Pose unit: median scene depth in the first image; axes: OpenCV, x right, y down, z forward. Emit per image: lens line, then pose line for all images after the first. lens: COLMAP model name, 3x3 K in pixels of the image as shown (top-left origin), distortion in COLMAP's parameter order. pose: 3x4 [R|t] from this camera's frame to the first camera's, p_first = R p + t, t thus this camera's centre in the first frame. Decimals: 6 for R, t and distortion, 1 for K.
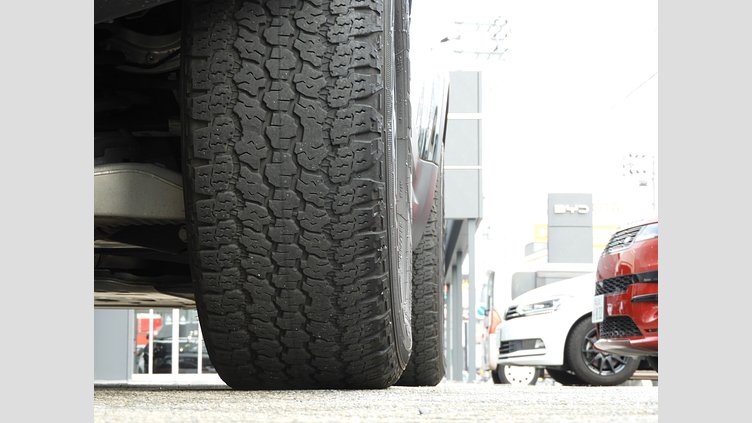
lens RADIAL K [[2363.2, 0, 379.5], [0, 2363.2, 209.6], [0, 0, 1]] dist [0.549927, 0.000000]
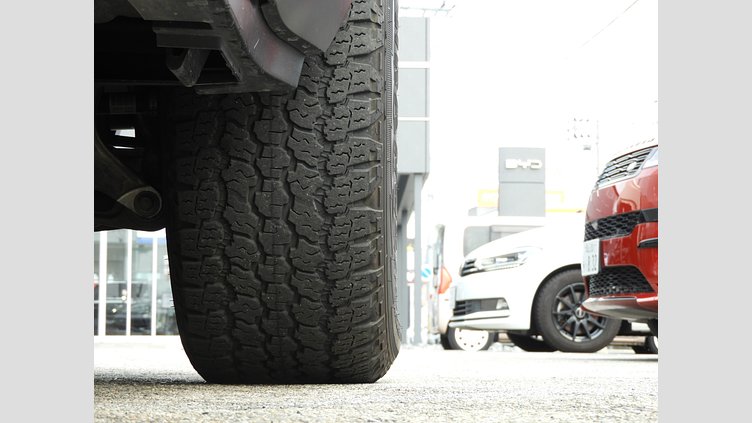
lens RADIAL K [[2363.2, 0, 374.6], [0, 2363.2, 214.0], [0, 0, 1]] dist [0.549927, 0.000000]
pose [[0.999743, 0.007359, 0.021452, 0.003855], [-0.007737, 0.999815, 0.017593, 0.009927], [-0.021319, -0.017755, 0.999615, 0.157731]]
